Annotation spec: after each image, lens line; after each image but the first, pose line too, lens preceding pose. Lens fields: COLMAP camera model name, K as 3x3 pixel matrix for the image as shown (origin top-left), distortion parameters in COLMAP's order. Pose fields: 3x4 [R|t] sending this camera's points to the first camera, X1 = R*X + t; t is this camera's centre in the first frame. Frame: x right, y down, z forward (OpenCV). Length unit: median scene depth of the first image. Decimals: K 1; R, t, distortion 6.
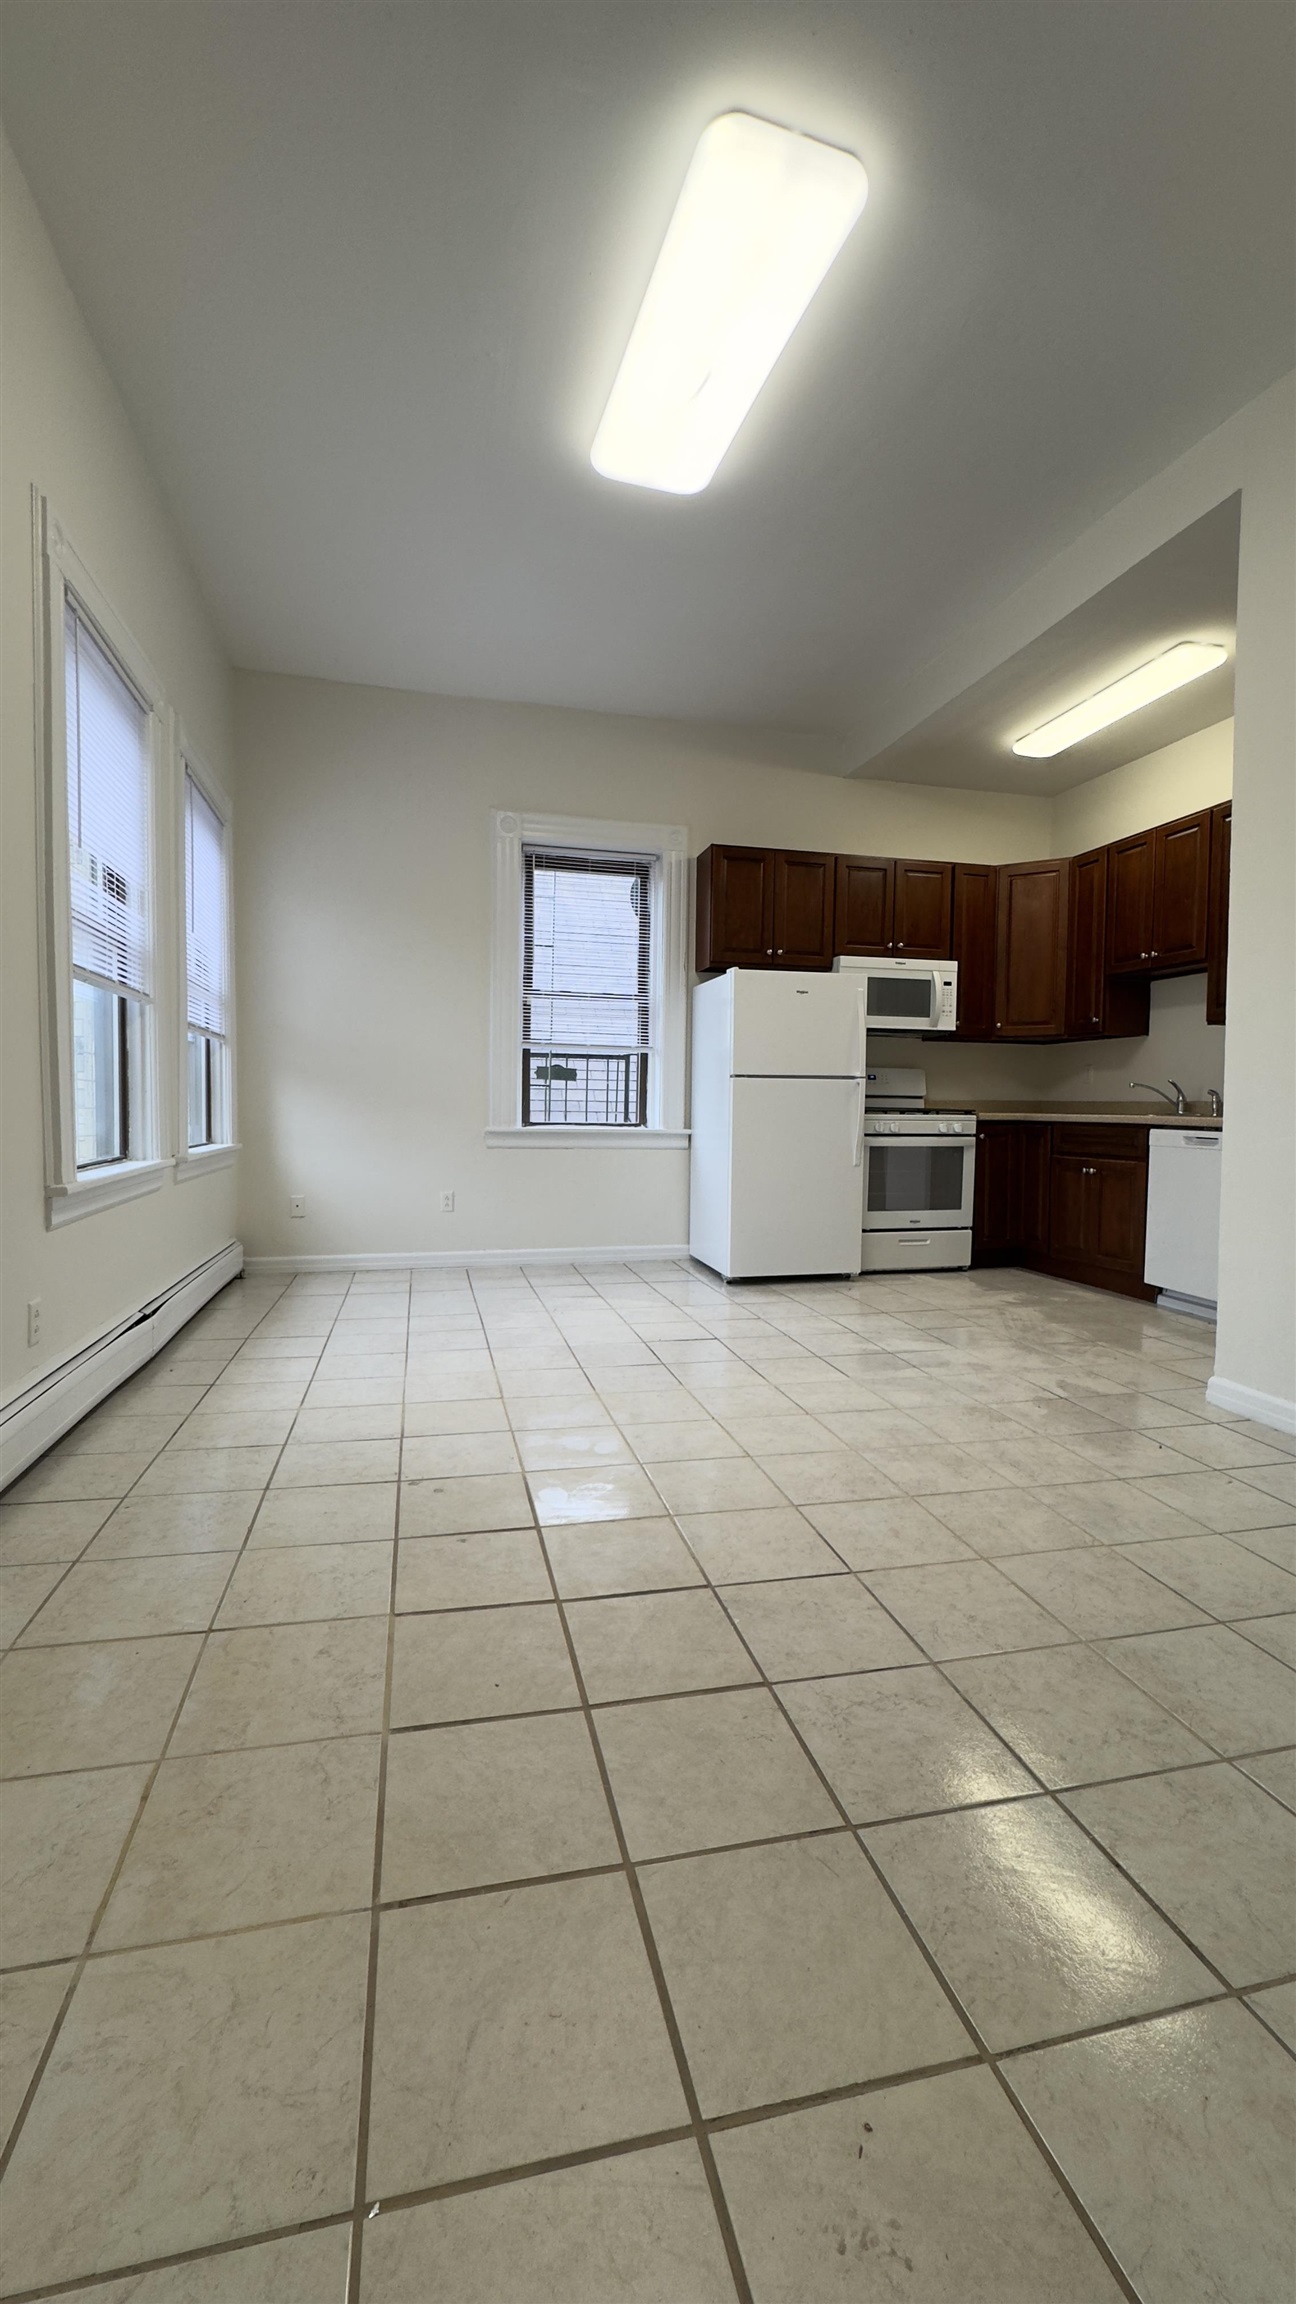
lens RADIAL K [[921.3, 0, 649.9], [0, 921.3, 1149.8], [0, 0, 1]] dist [-0.004948, 0.001012]
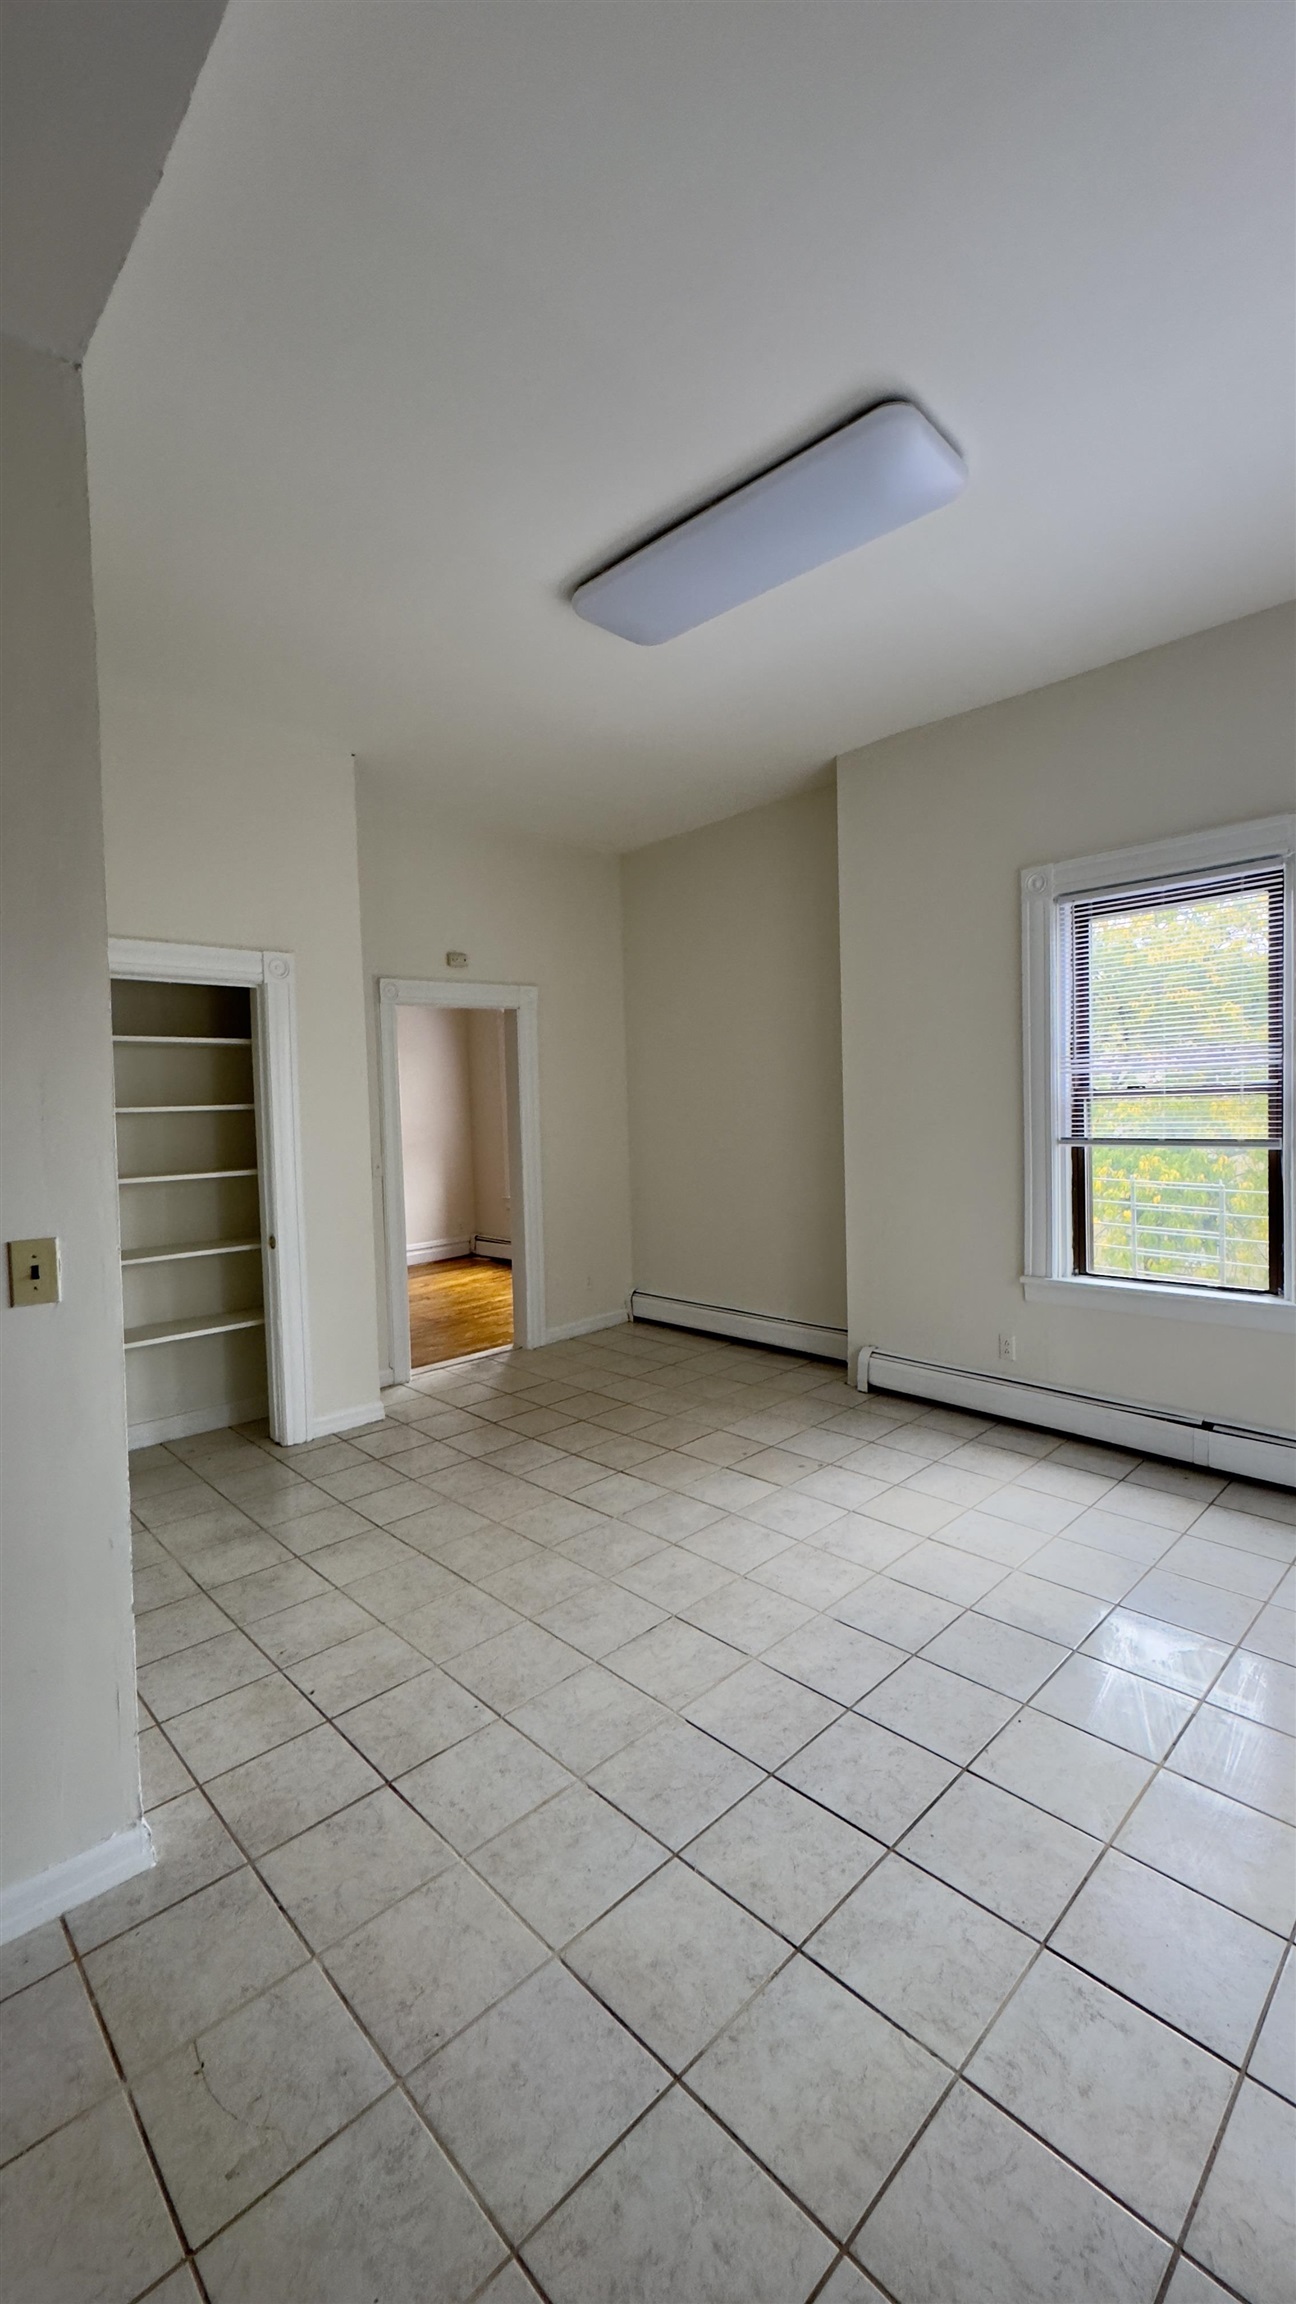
lens RADIAL K [[921.3, 0, 649.9], [0, 921.3, 1149.8], [0, 0, 1]] dist [-0.004948, 0.001012]
pose [[-0.867154, 0.034915, -0.496815, 0.353268], [-0.008337, 0.996382, 0.084575, -0.148575], [0.497970, 0.077482, -0.863726, 0.963456]]
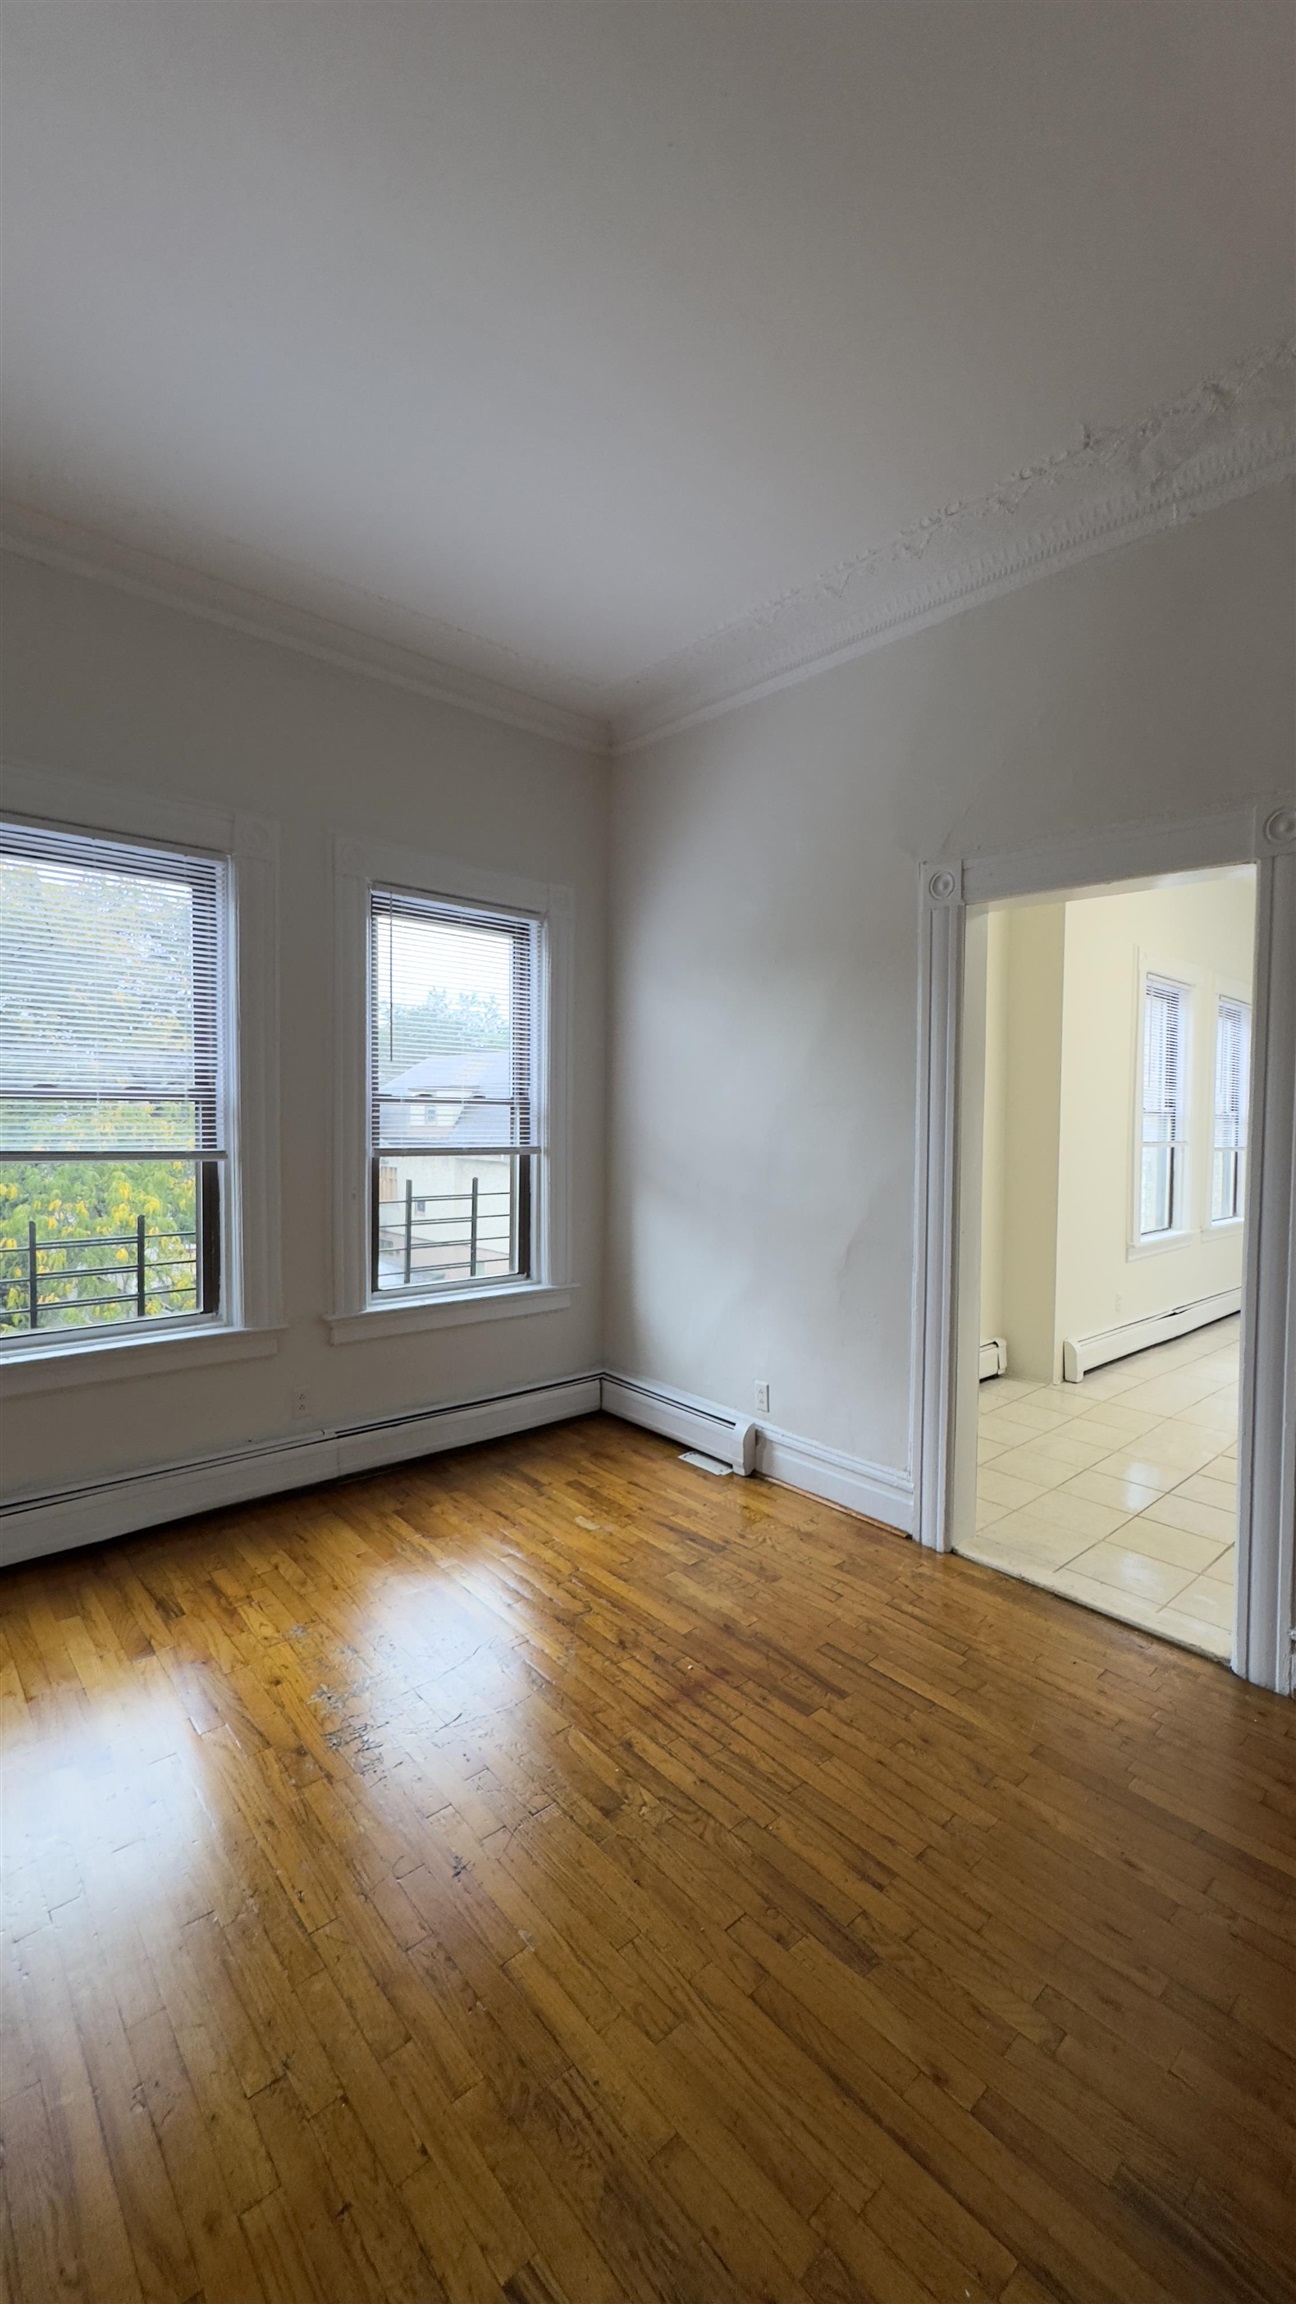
lens RADIAL K [[921.3, 0, 649.9], [0, 921.3, 1149.8], [0, 0, 1]] dist [-0.004948, 0.001012]
pose [[0.466982, 0.019251, -0.884057, 0.370162], [-0.048938, 0.998793, -0.004101, -0.057893], [0.882912, 0.045179, 0.467360, -0.513752]]
